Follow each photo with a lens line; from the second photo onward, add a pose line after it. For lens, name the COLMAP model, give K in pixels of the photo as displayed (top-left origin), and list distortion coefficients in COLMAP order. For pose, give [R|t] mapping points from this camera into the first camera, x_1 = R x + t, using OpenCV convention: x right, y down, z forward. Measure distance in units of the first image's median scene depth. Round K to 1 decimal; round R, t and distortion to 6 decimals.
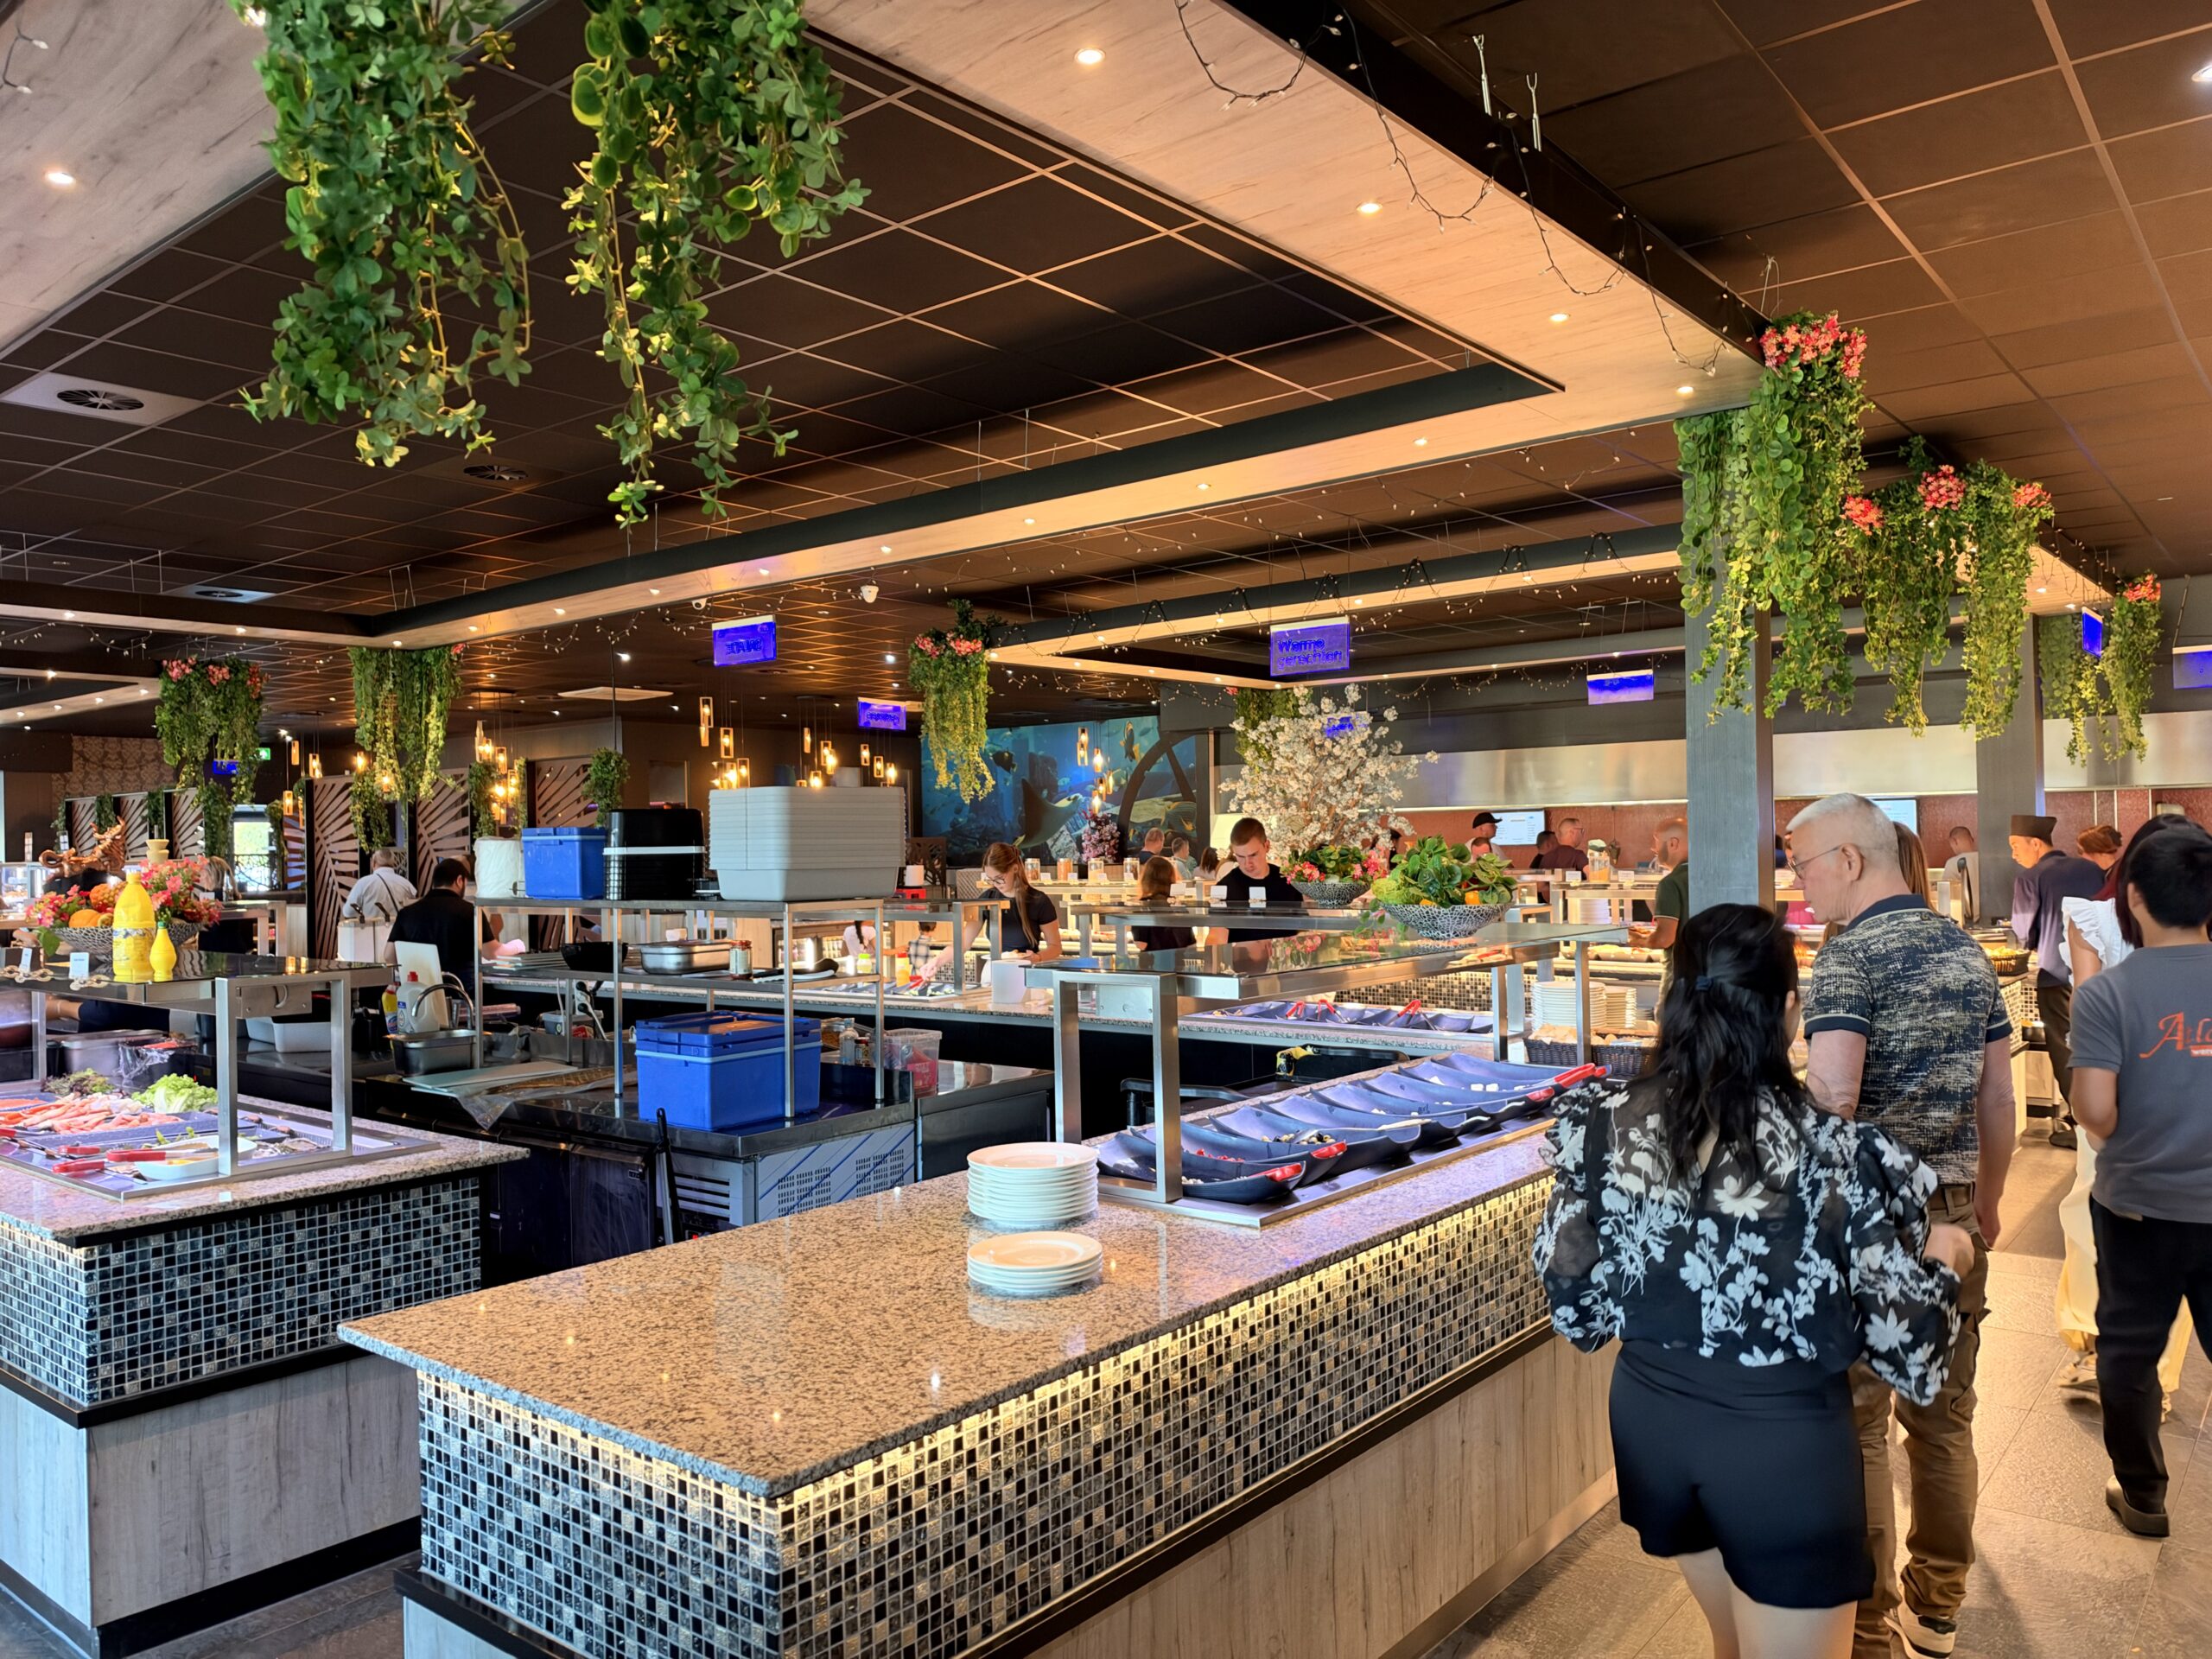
lens RADIAL K [[1558.5, 0, 1114.2], [0, 1558.5, 844.8], [0, 0, 1]] dist [-0.027783, 0.007317]
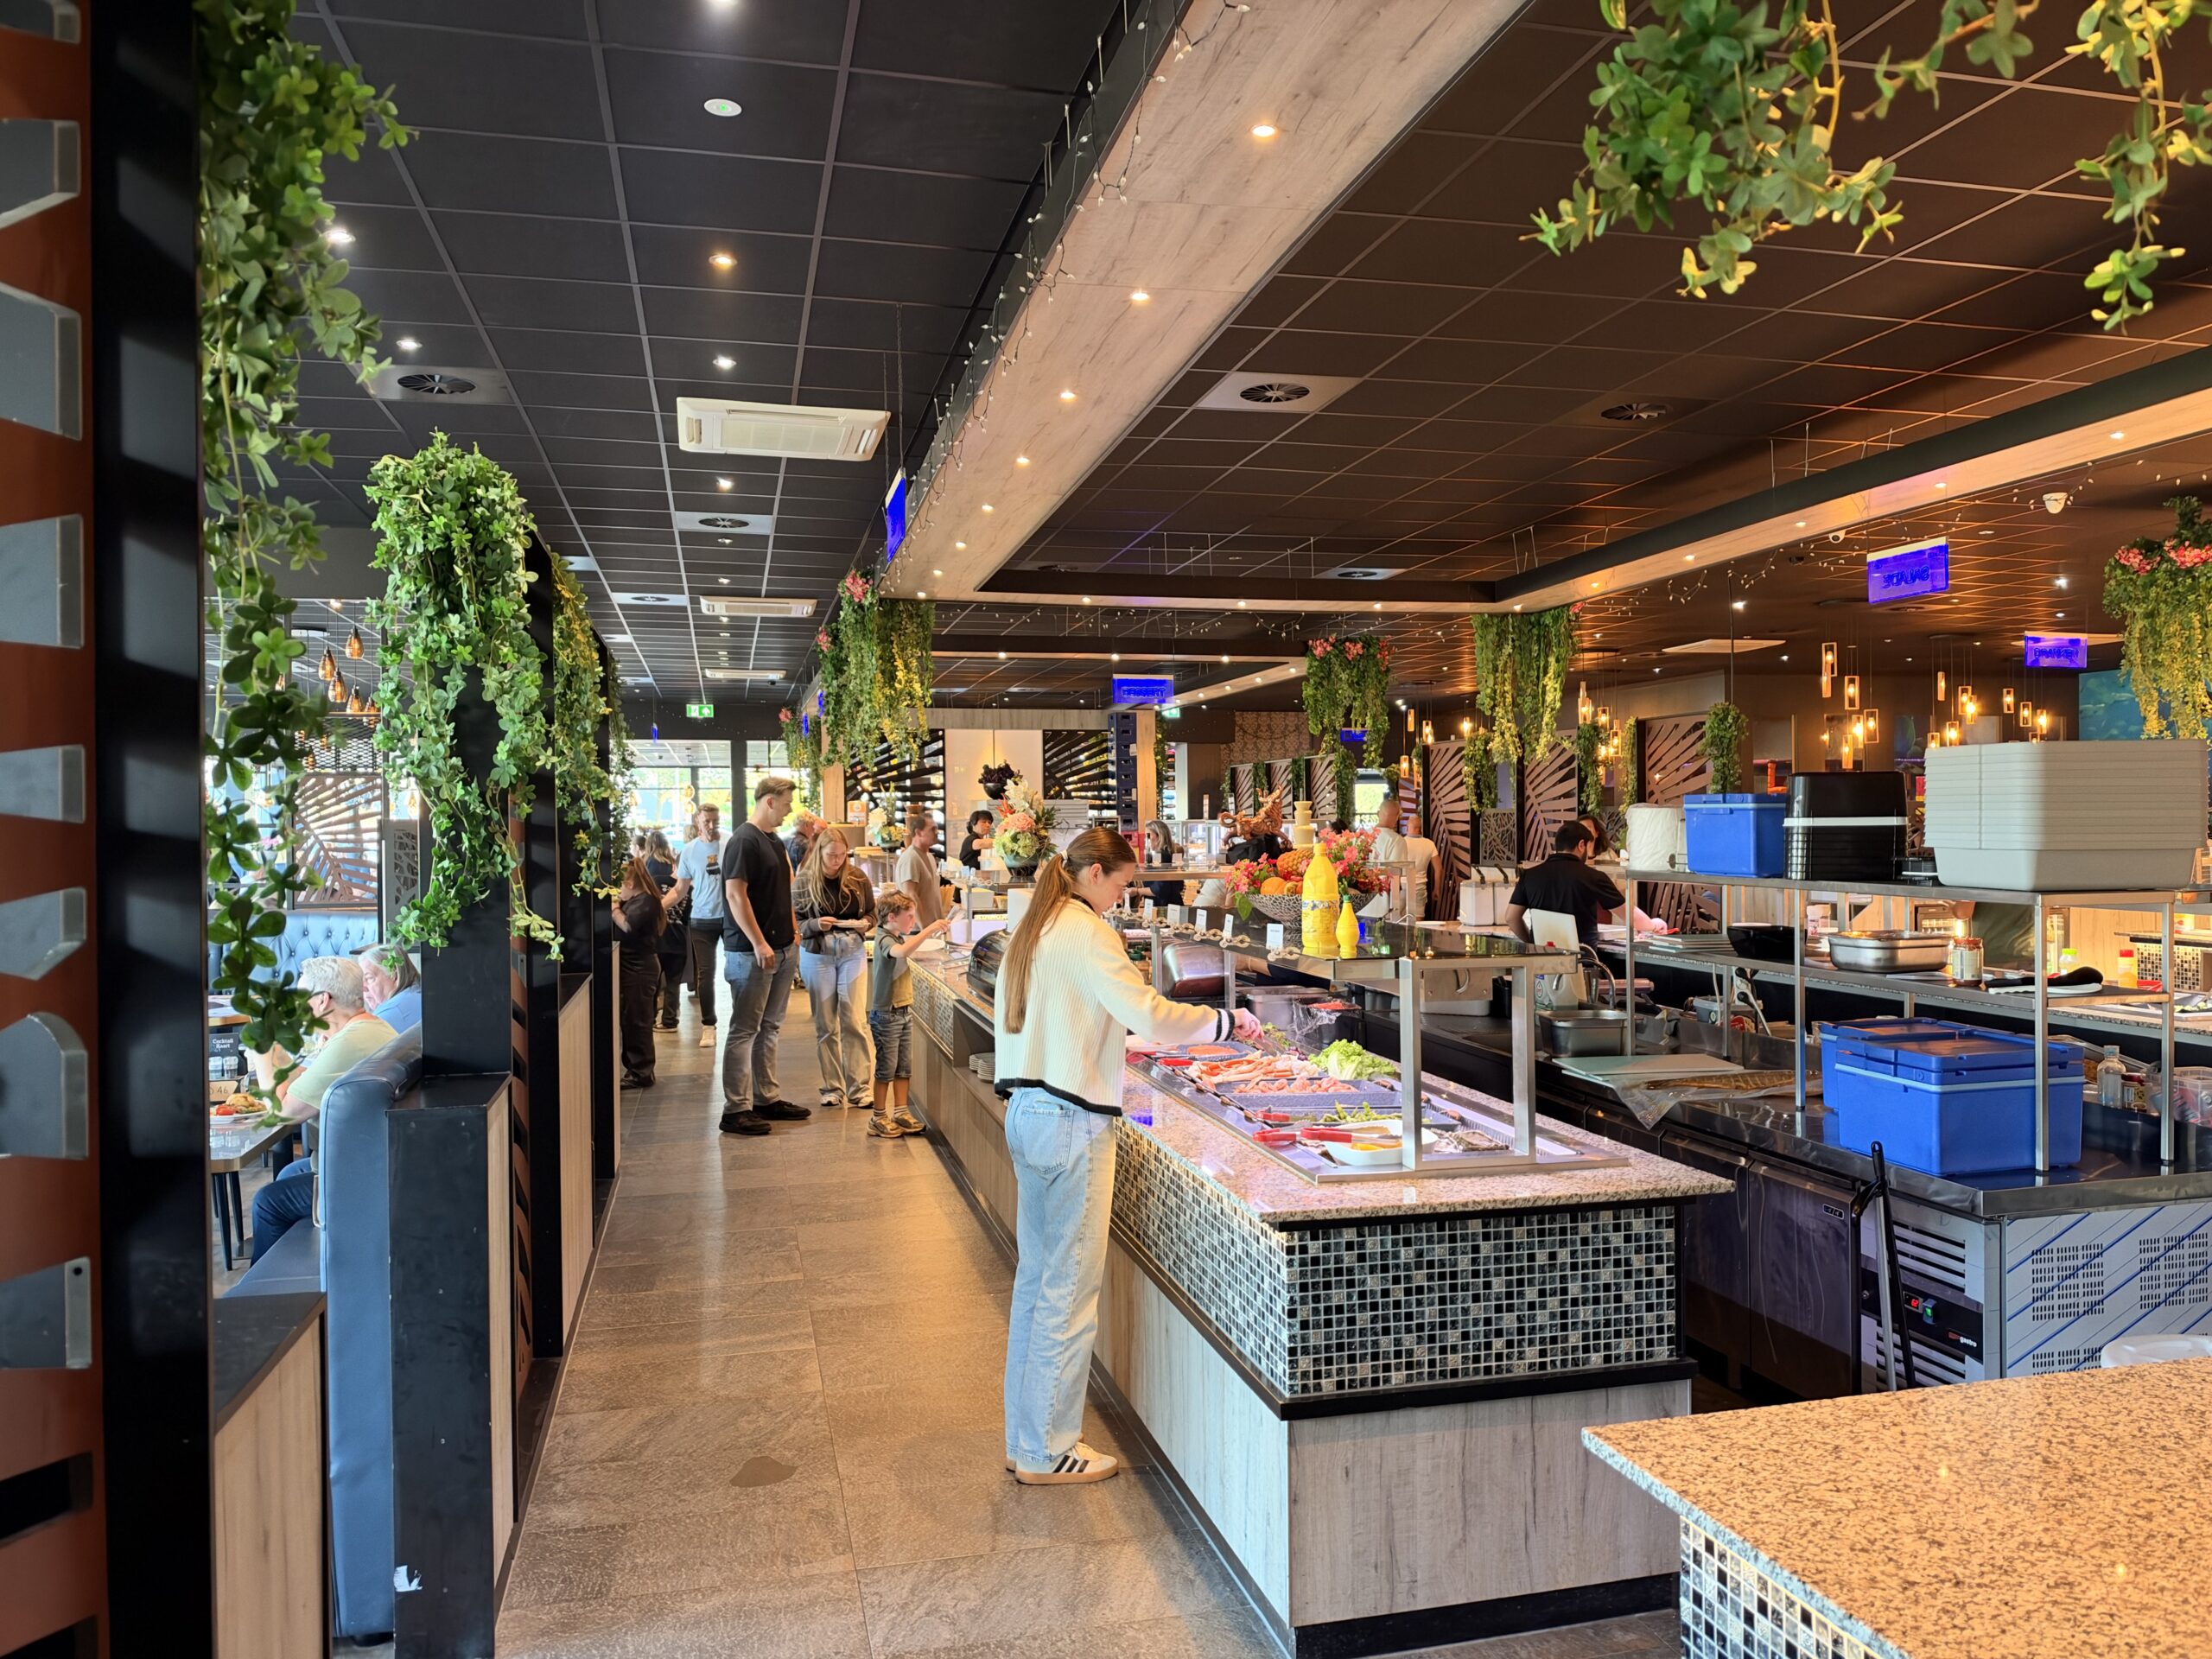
lens RADIAL K [[1558.5, 0, 1114.2], [0, 1558.5, 844.8], [0, 0, 1]] dist [-0.027783, 0.007317]
pose [[0.783421, 0.014909, -0.621312, -0.125652], [0.001708, 0.999657, 0.026141, -0.008862], [0.621489, -0.021541, 0.783127, 0.142549]]
